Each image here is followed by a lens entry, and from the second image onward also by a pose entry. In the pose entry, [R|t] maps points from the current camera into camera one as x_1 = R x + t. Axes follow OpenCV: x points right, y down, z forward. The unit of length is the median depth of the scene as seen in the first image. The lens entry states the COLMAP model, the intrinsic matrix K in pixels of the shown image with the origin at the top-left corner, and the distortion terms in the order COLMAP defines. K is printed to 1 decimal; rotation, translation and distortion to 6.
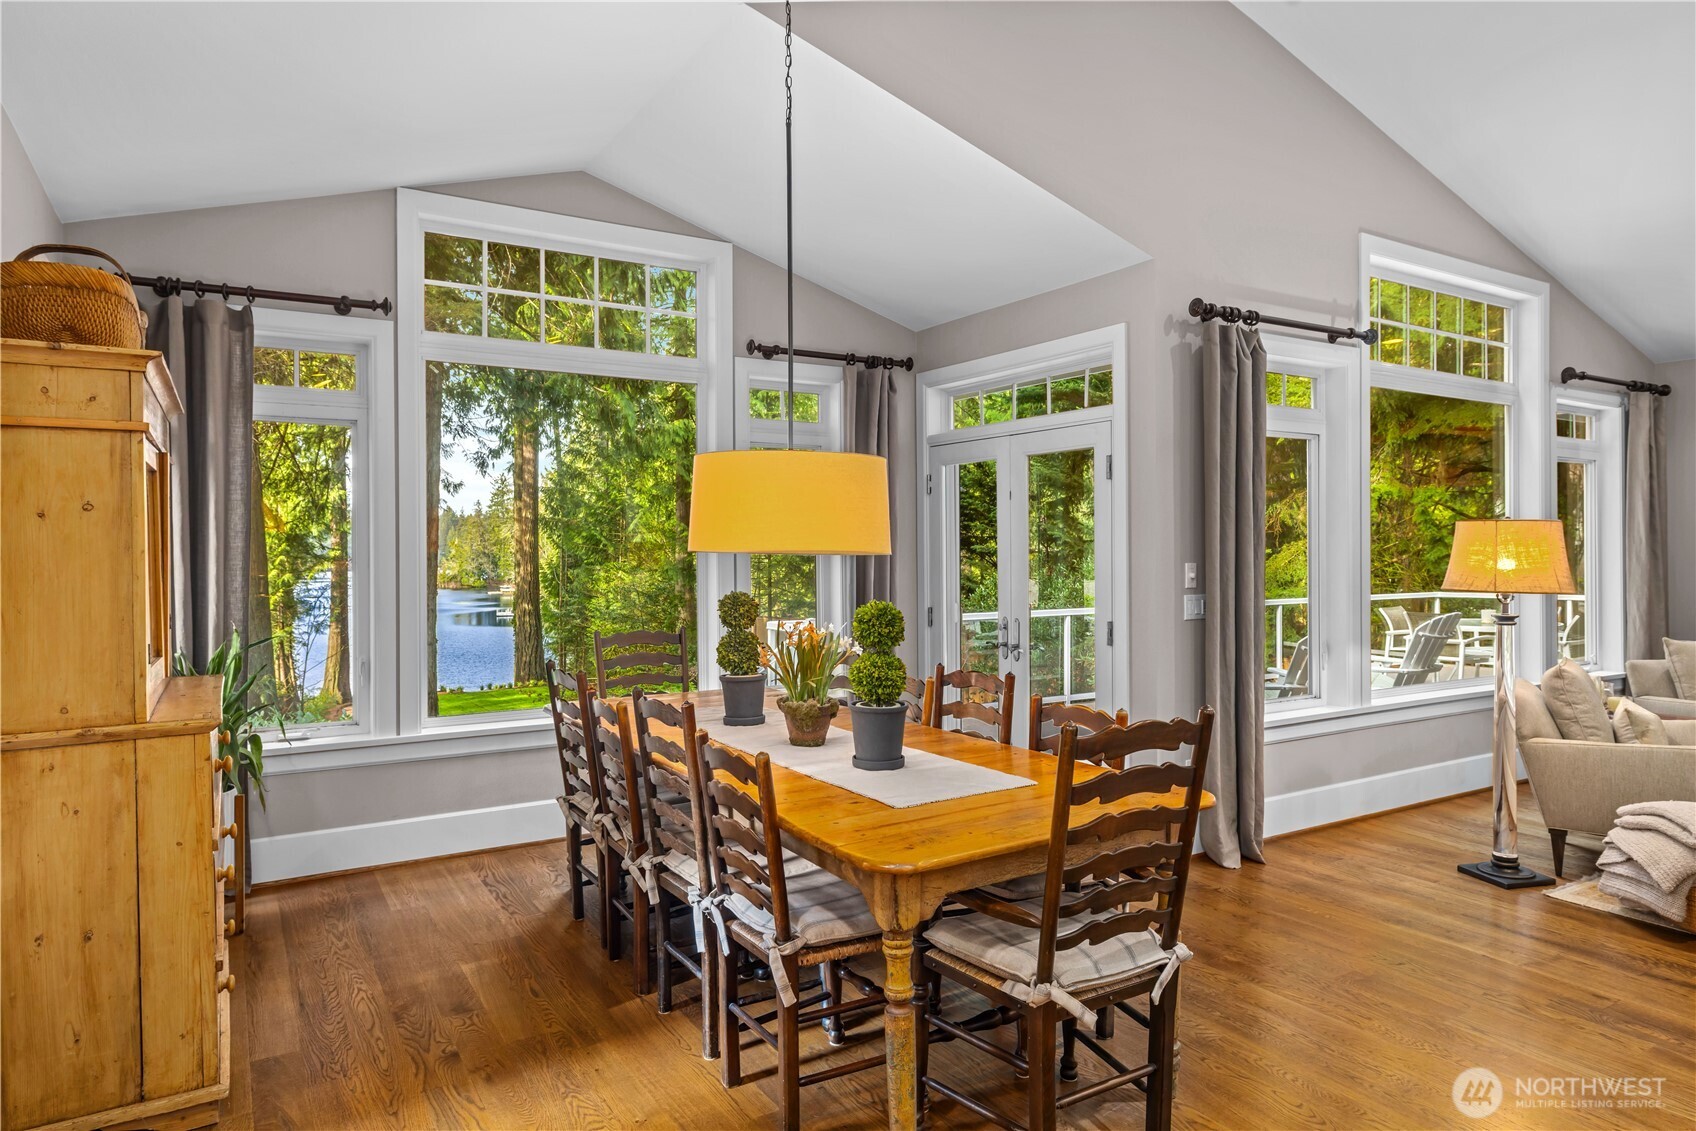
lens RADIAL K [[1007.2, 0, 842.4], [0, 1007.2, 549.4], [0, 0, 1]] dist [-0.007547, -0.000274]
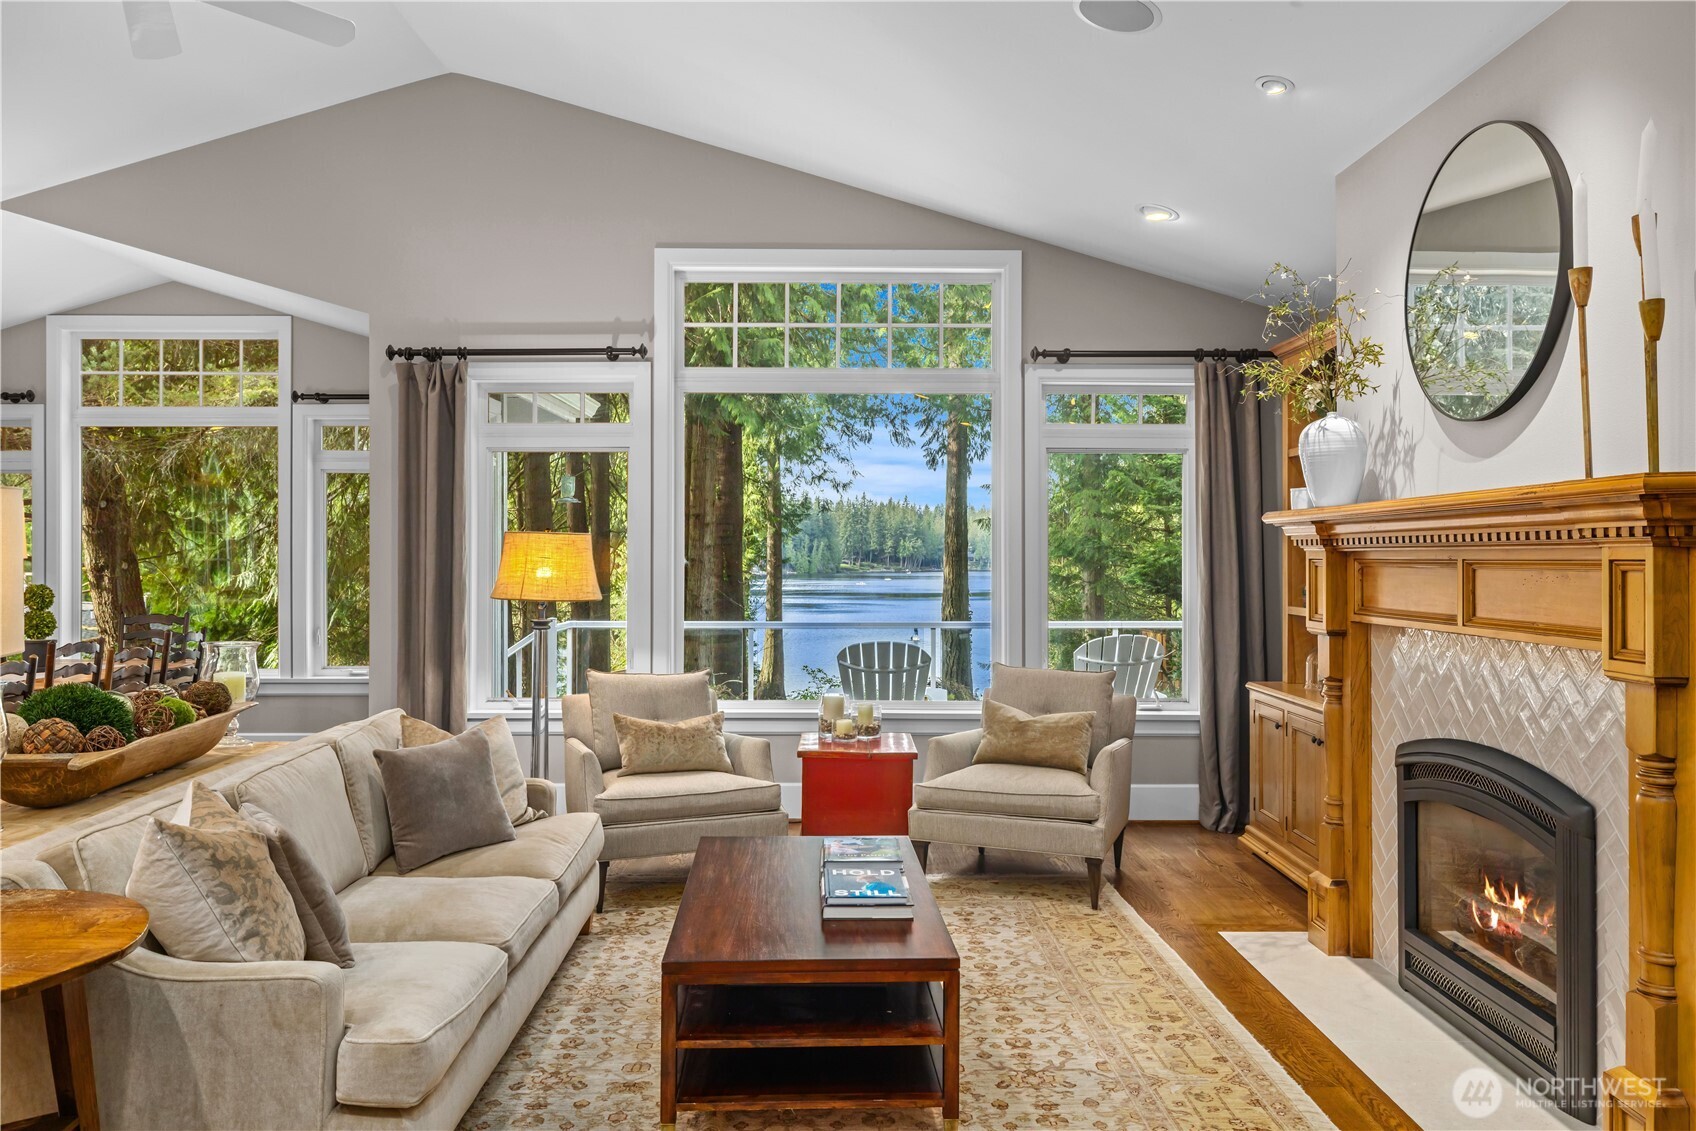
lens RADIAL K [[1212.2, 0, 841.7], [0, 1212.2, 558.0], [0, 0, 1]] dist [0.004365, 0.001166]
pose [[0.865046, 0.004556, -0.501672, 1.008805], [-0.003880, 0.999990, 0.002390, -0.003583], [0.501678, -0.000121, 0.865054, 0.025201]]
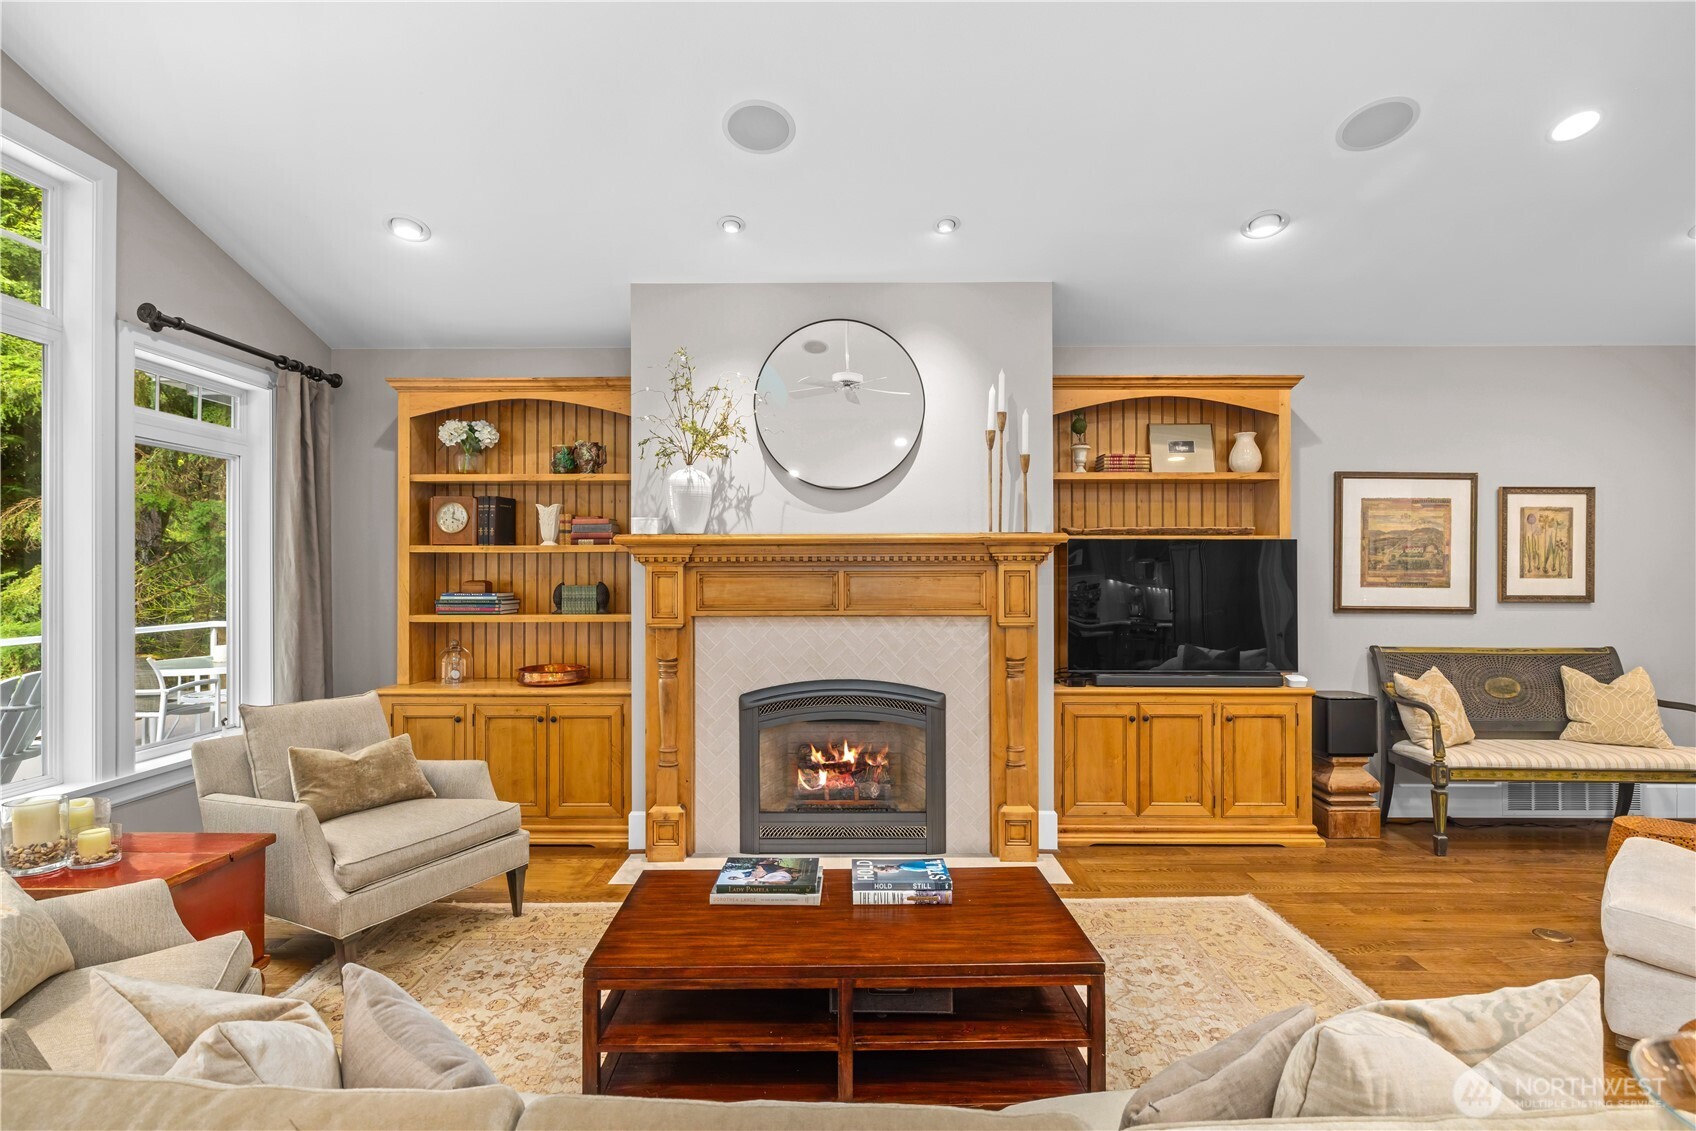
lens RADIAL K [[915.3, 0, 850.9], [0, 915.3, 563.3], [0, 0, 1]] dist [-0.002510, -0.001131]
pose [[0.517460, 0.007118, 0.855678, 0.413384], [-0.002101, 0.999973, -0.007048, -0.004470], [-0.855705, 0.001849, 0.517461, 0.261698]]
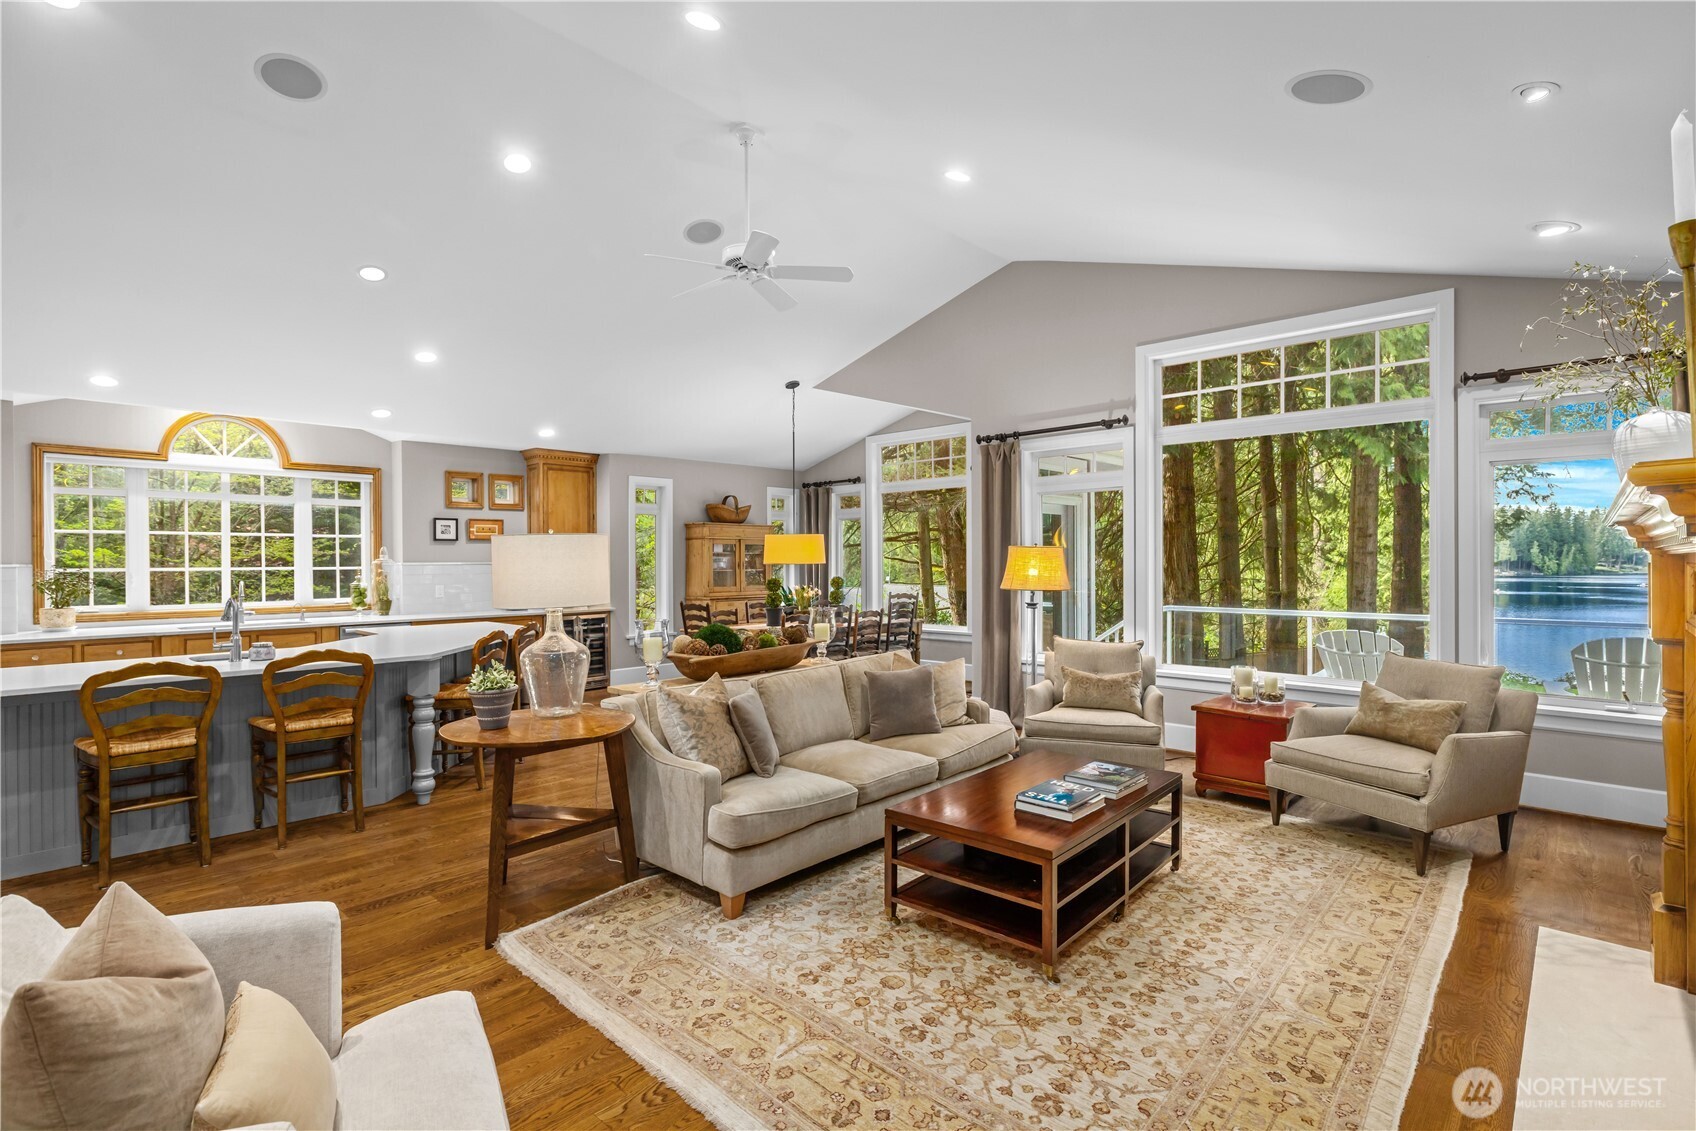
lens RADIAL K [[792.7, 0, 851.1], [0, 792.7, 567.5], [0, 0, 1]] dist [0.000194, -0.000476]
pose [[0.288675, 0.009506, -0.957380, 1.170193], [0.001114, 0.999947, 0.010265, -0.004502], [0.957427, -0.004030, 0.288649, 0.208284]]
